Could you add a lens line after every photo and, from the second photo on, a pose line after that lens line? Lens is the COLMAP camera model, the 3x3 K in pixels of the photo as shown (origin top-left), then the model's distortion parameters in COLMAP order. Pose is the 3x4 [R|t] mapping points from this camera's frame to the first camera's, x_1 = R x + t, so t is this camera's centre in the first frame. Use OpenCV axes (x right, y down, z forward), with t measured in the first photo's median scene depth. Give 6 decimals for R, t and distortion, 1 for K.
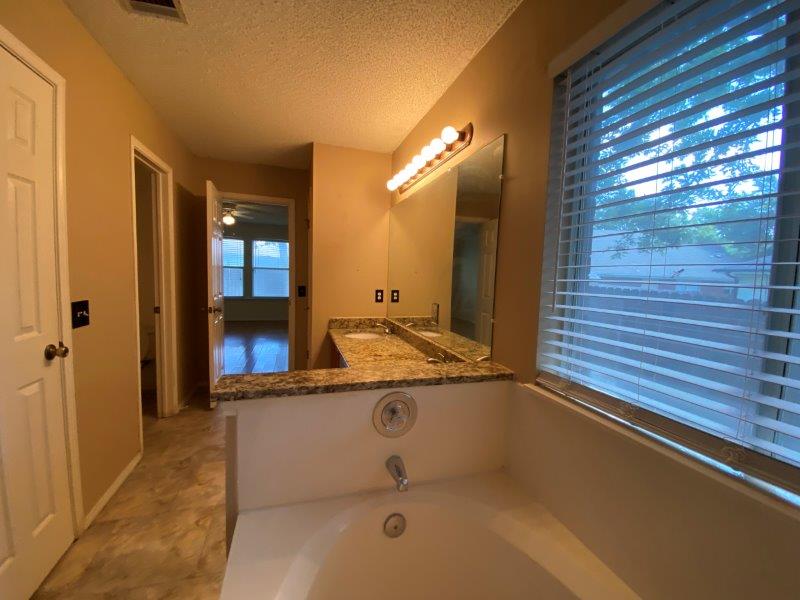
lens RADIAL K [[323.7, 0, 400.0], [0, 323.7, 300.0], [0, 0, 1]] dist [0.019362, -0.019428]
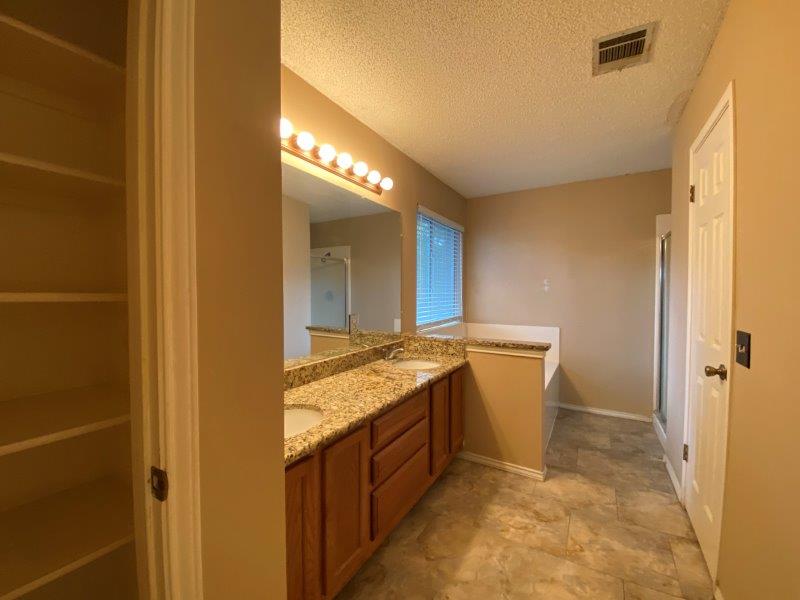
lens RADIAL K [[323.7, 0, 400.0], [0, 323.7, 300.0], [0, 0, 1]] dist [0.019362, -0.019428]
pose [[-0.658071, -0.045813, 0.751561, -1.023366], [0.036588, 0.995023, 0.092691, -0.173938], [-0.752066, 0.088495, -0.653119, 2.103138]]
